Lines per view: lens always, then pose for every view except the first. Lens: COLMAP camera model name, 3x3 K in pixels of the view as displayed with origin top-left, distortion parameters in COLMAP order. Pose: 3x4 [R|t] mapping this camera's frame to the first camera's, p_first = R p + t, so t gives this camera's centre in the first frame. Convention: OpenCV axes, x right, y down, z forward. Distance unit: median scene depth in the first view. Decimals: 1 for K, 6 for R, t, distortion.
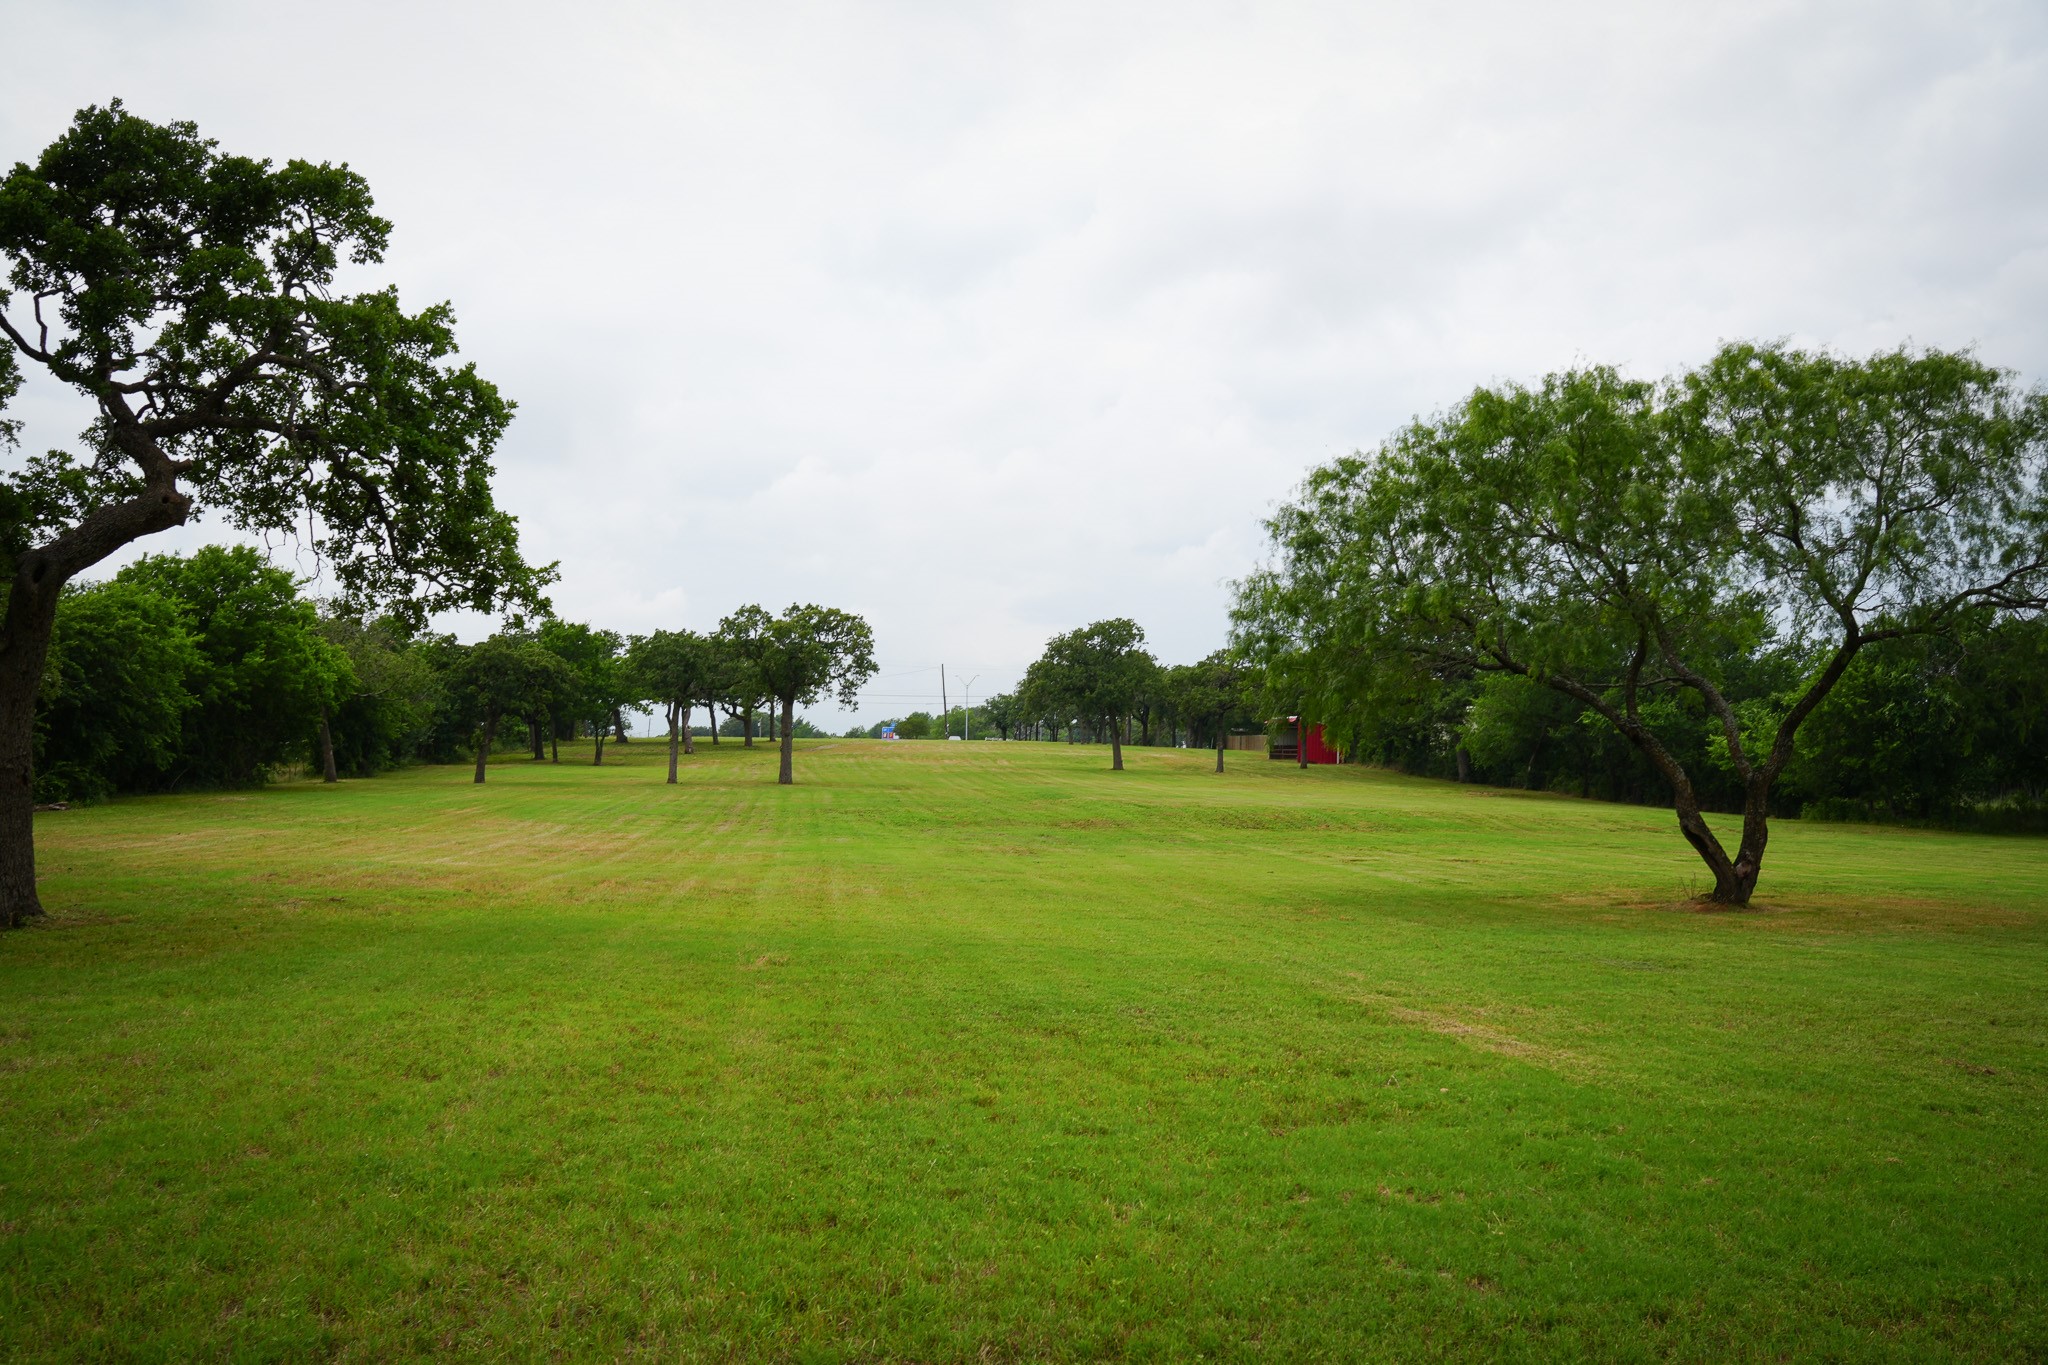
lens RADIAL K [[1626.2, 0, 1024.0], [0, 1626.2, 682.5], [0, 0, 1]] dist [-0.206217, 0.129547]
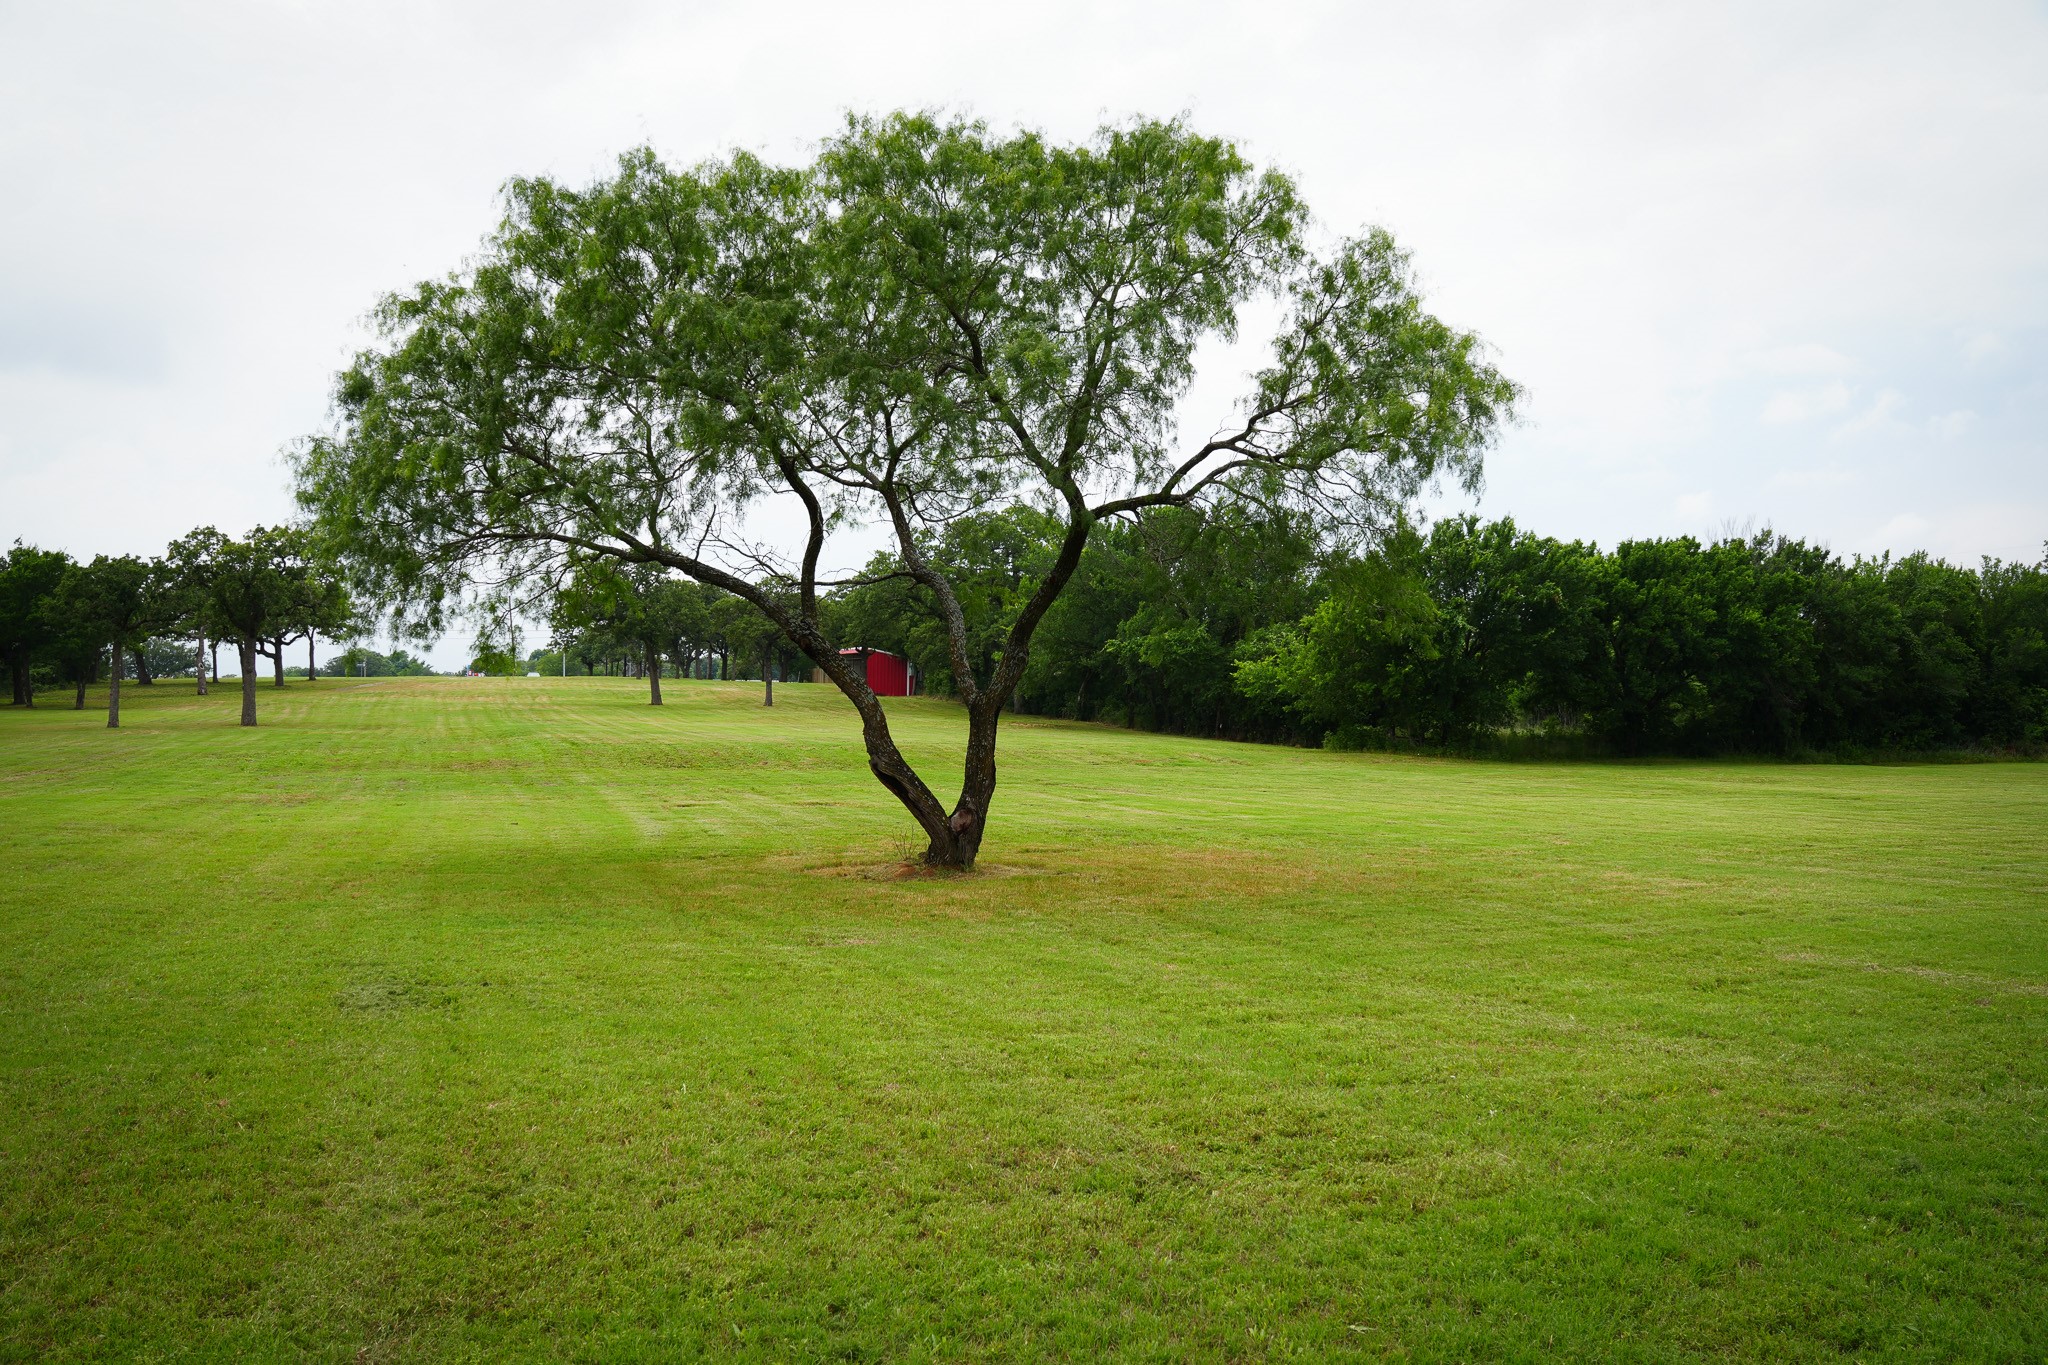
lens RADIAL K [[1626.2, 0, 1024.0], [0, 1626.2, 682.5], [0, 0, 1]] dist [-0.206217, 0.129547]
pose [[0.977464, -0.012999, 0.210702, 0.094088], [0.004609, 0.999179, 0.040262, 0.005965], [-0.211052, -0.038383, 0.976721, 0.064542]]
